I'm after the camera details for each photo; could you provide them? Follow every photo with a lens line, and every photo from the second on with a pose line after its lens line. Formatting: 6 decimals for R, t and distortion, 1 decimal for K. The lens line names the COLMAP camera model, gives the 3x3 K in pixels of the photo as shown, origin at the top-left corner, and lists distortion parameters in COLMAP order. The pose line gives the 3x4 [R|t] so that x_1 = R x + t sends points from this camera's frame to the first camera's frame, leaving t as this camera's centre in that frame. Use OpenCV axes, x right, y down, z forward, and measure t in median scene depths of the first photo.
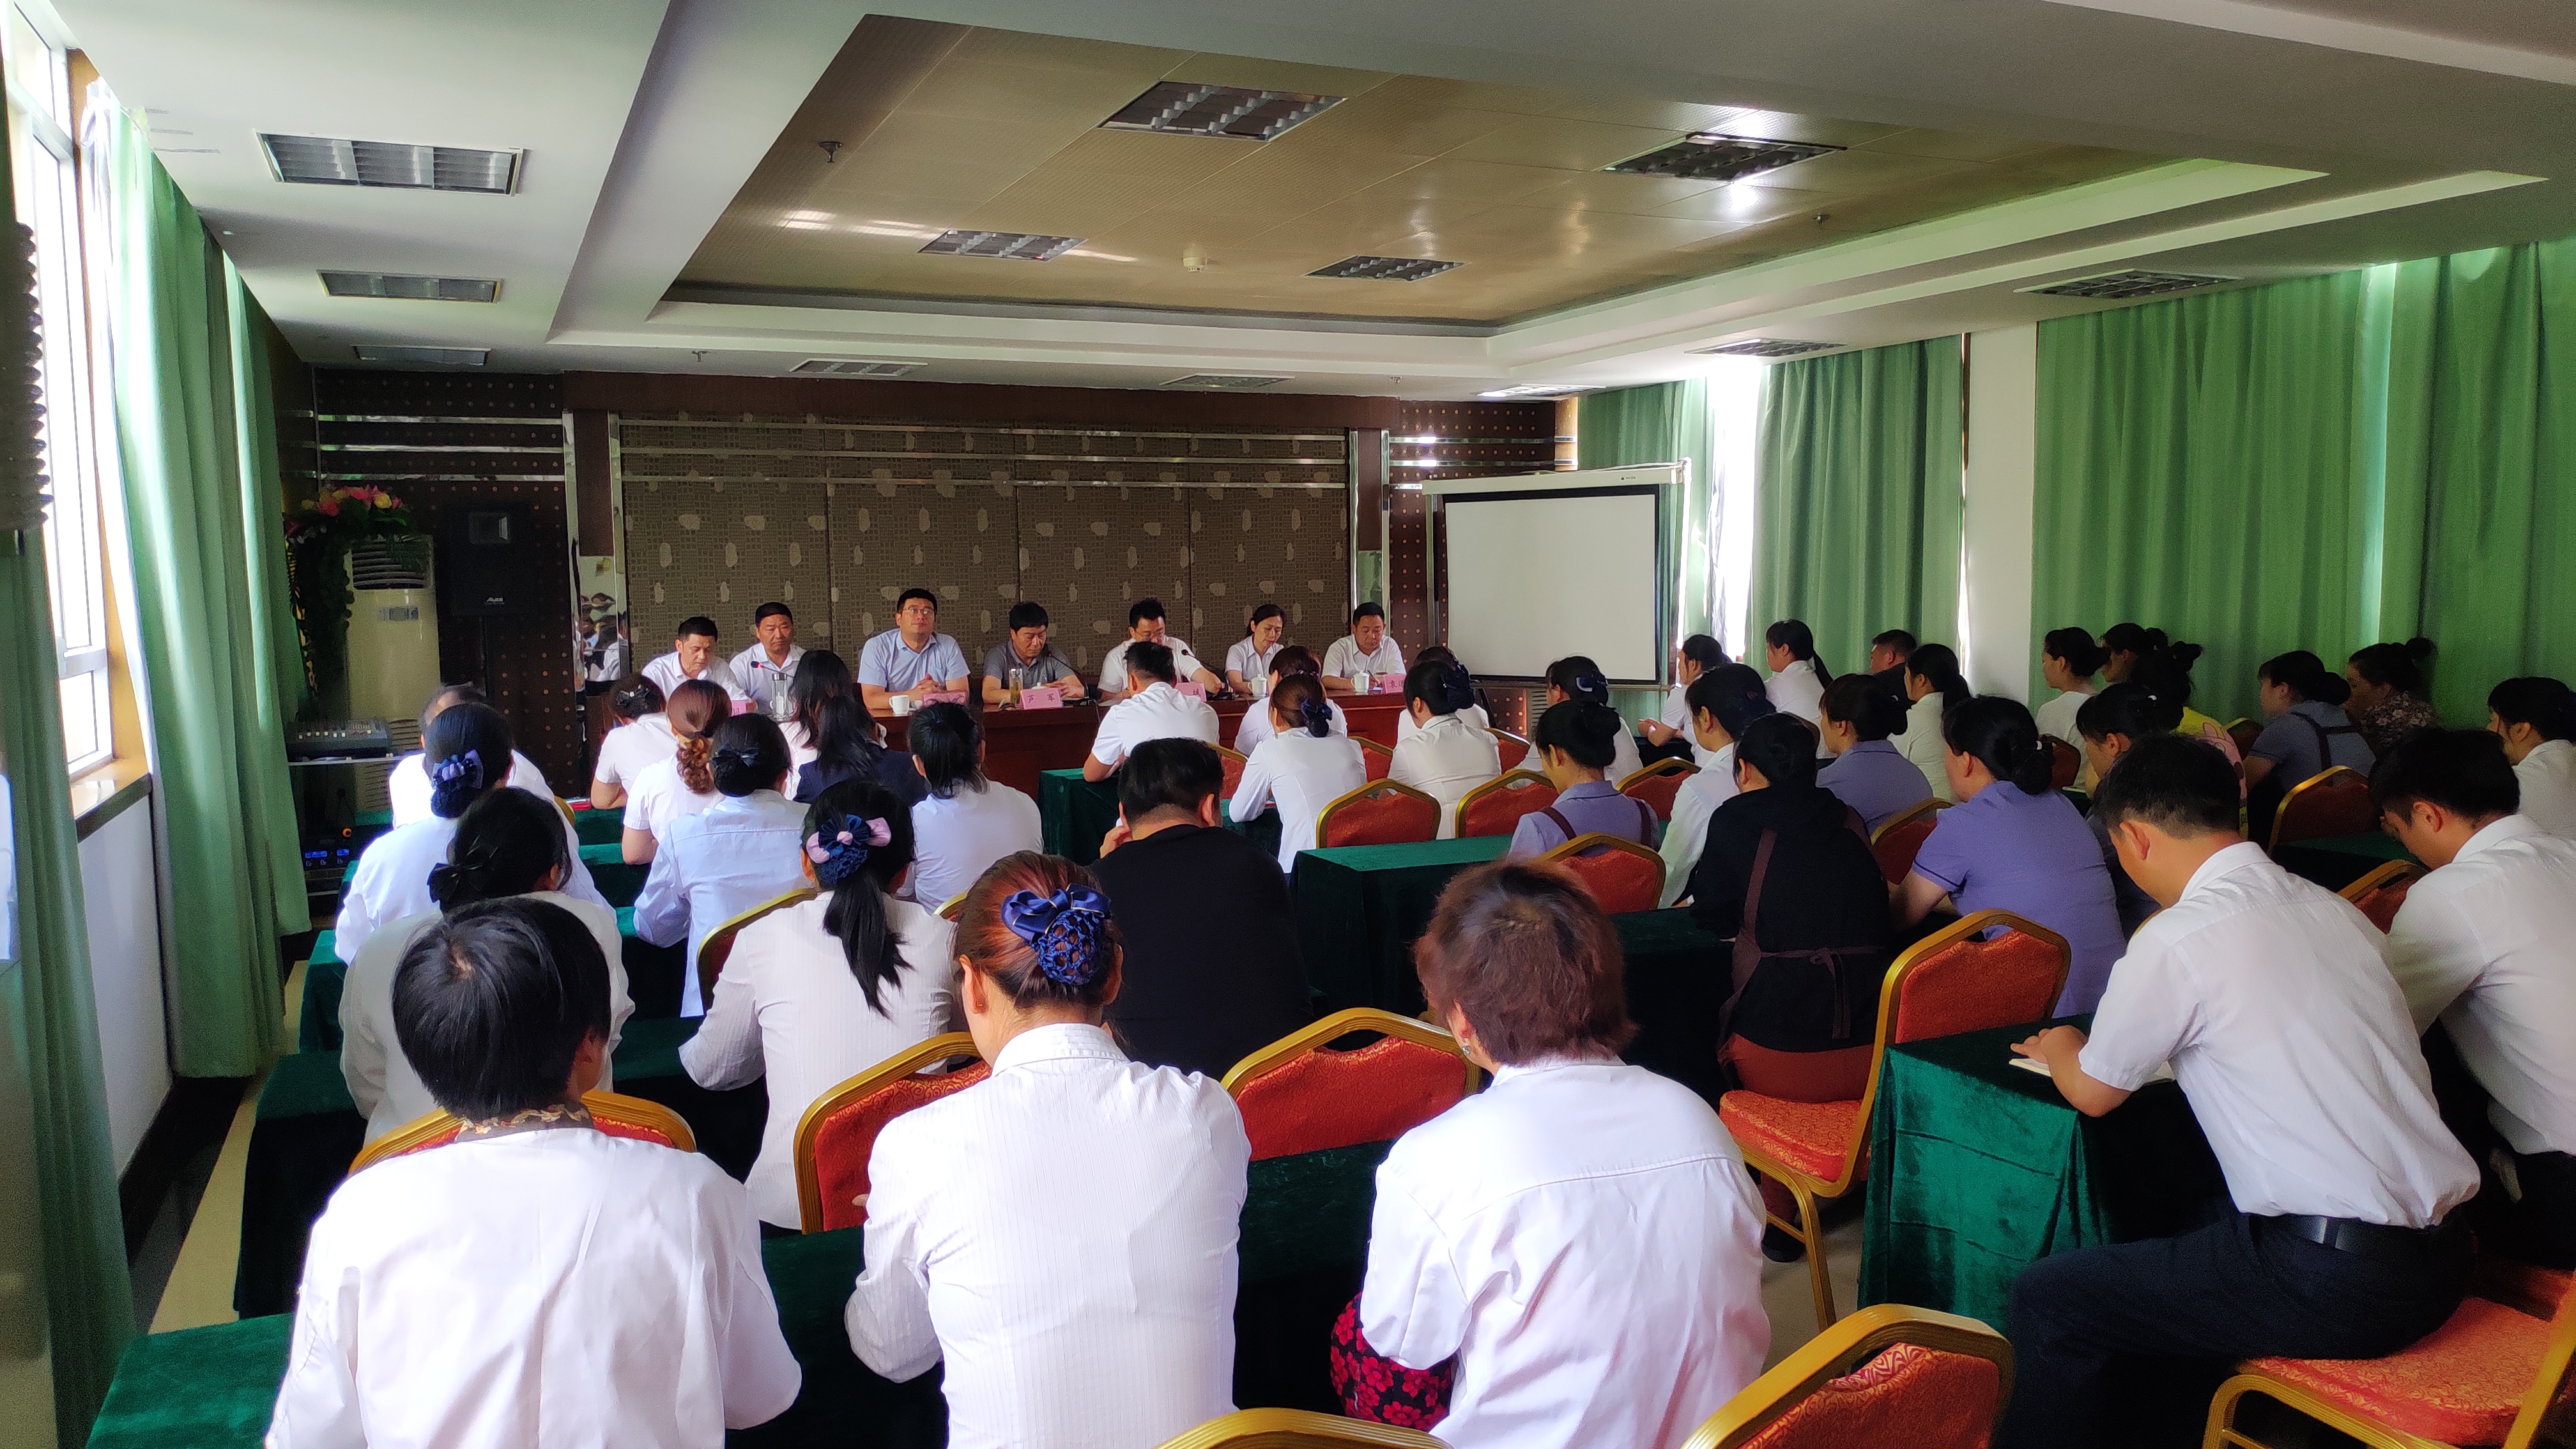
lens RADIAL K [[1905.6, 0, 1308.0], [0, 1905.6, 722.9], [0, 0, 1]] dist [-0.006925, 0.000158]
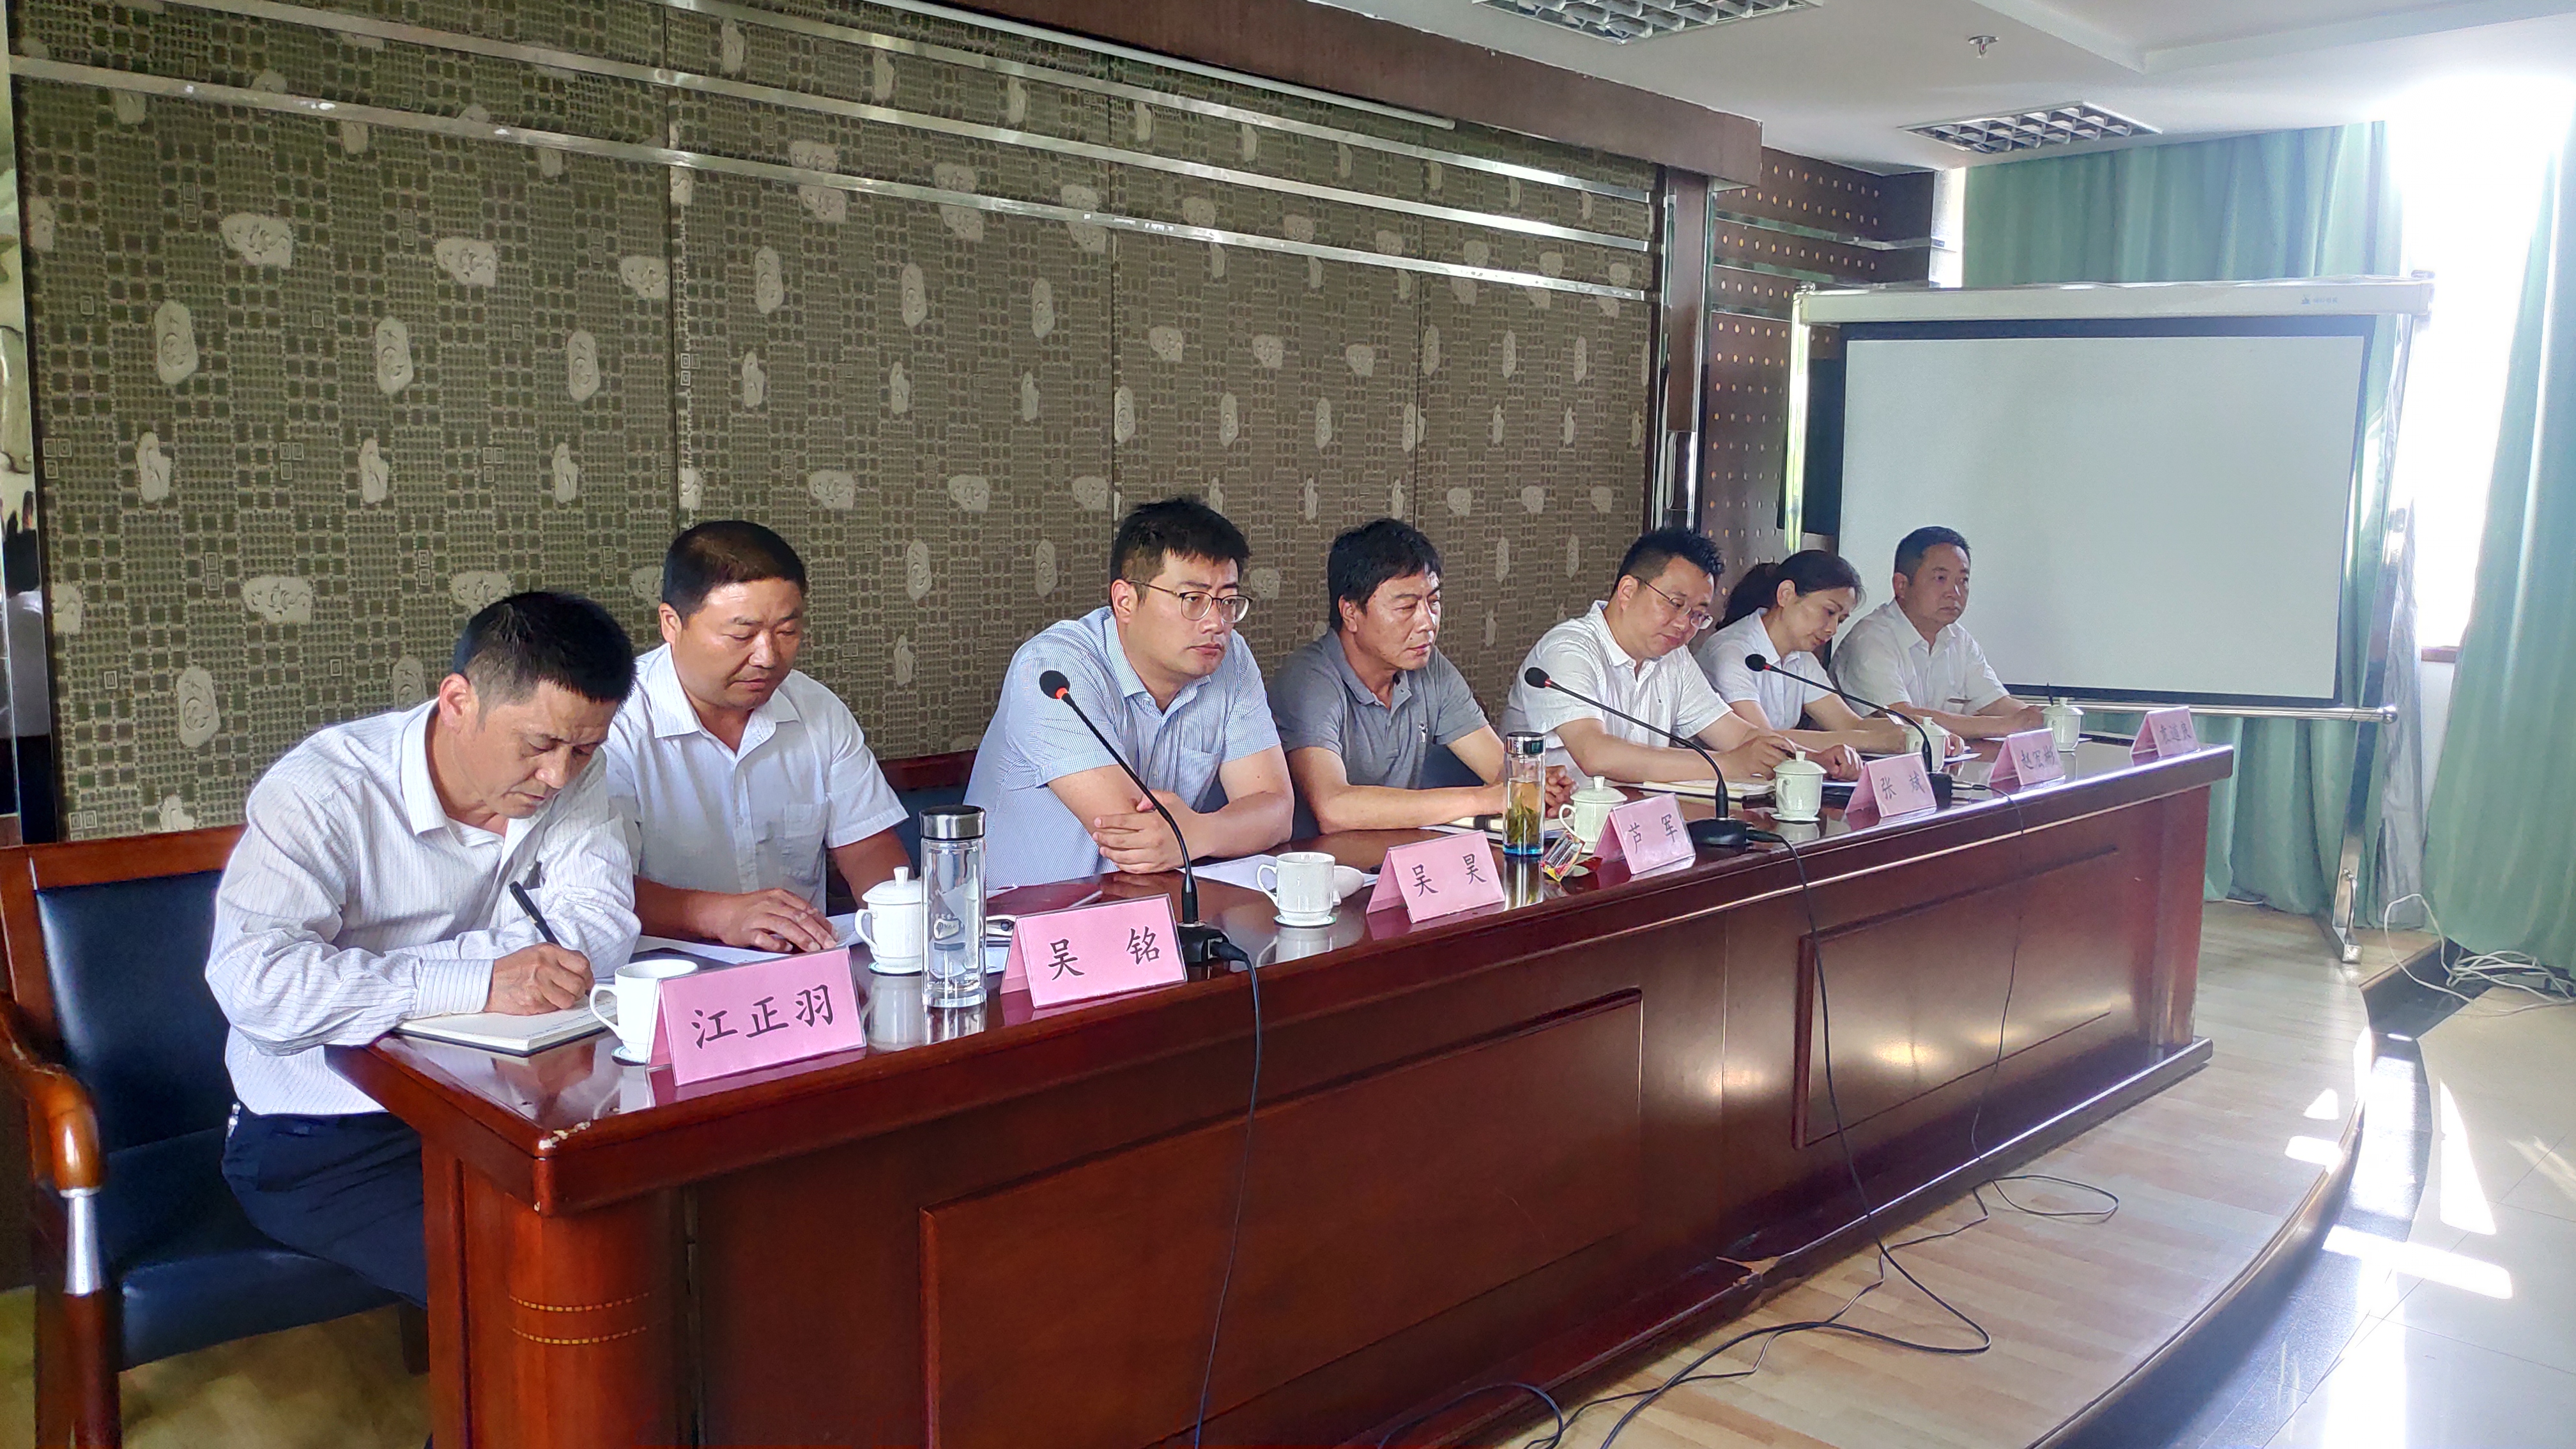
lens RADIAL K [[1905.6, 0, 1281.0], [0, 1905.6, 711.4], [0, 0, 1]] dist [-0.006925, 0.000158]
pose [[0.940737, -0.005180, 0.339098, -0.257913], [-0.012369, 0.998694, 0.049570, -0.043897], [-0.338912, -0.050826, 0.939444, 0.612730]]
